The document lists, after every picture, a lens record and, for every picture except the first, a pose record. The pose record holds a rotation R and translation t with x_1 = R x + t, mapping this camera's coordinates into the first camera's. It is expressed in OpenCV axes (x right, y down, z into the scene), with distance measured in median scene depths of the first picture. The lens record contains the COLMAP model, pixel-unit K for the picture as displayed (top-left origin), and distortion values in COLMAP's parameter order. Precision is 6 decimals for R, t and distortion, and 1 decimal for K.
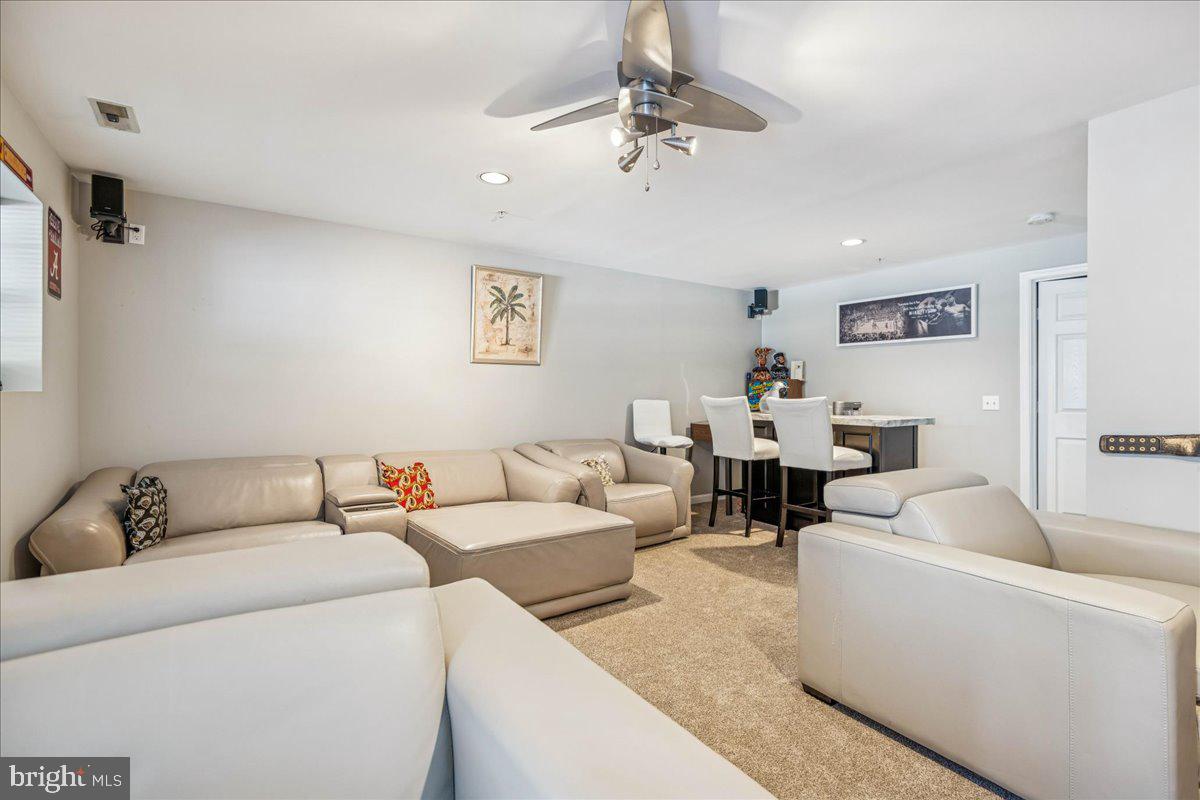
lens RADIAL K [[535.5, 0, 601.1], [0, 535.5, 396.2], [0, 0, 1]] dist [0.000087, -0.000200]
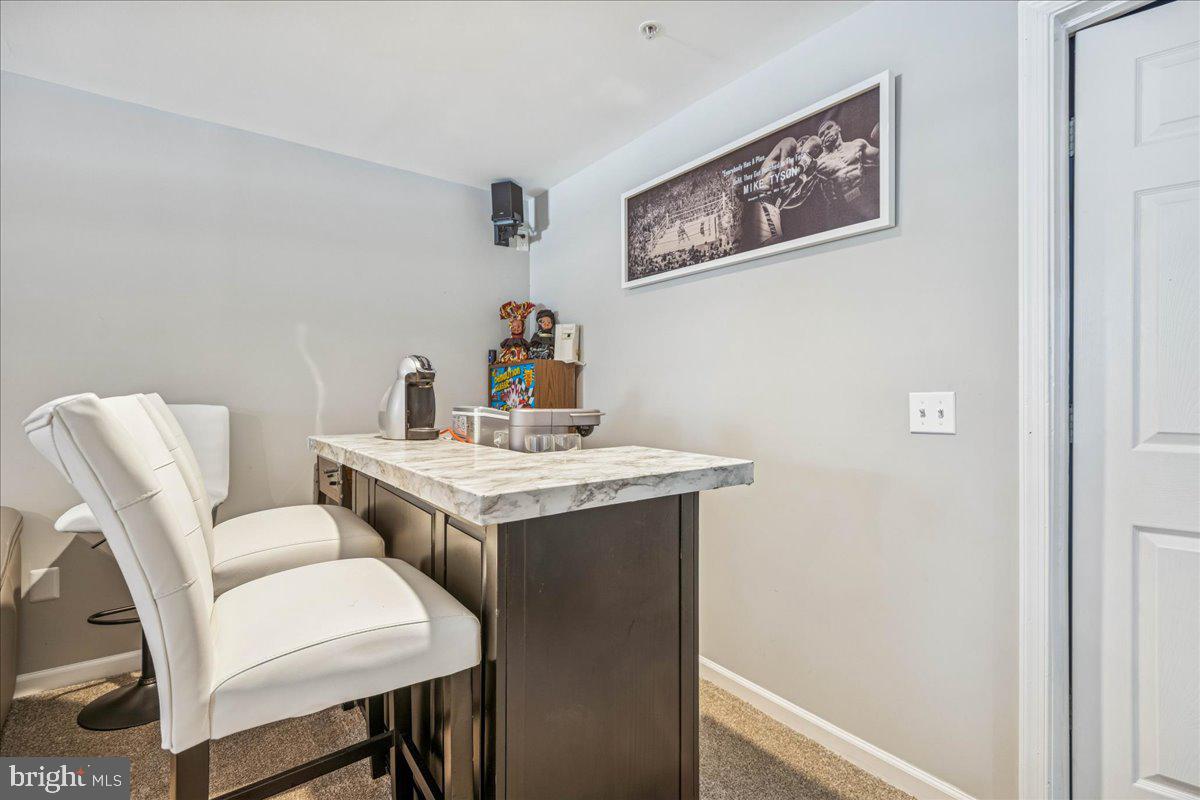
lens RADIAL K [[532.4, 0, 600.0], [0, 532.4, 400.0], [0, 0, 1]] dist [0.001416, 0.000147]
pose [[0.999188, -0.002458, 0.040219, 0.438132], [0.002123, 0.999963, 0.008384, 0.001243], [-0.040238, -0.008292, 0.999156, 0.582808]]
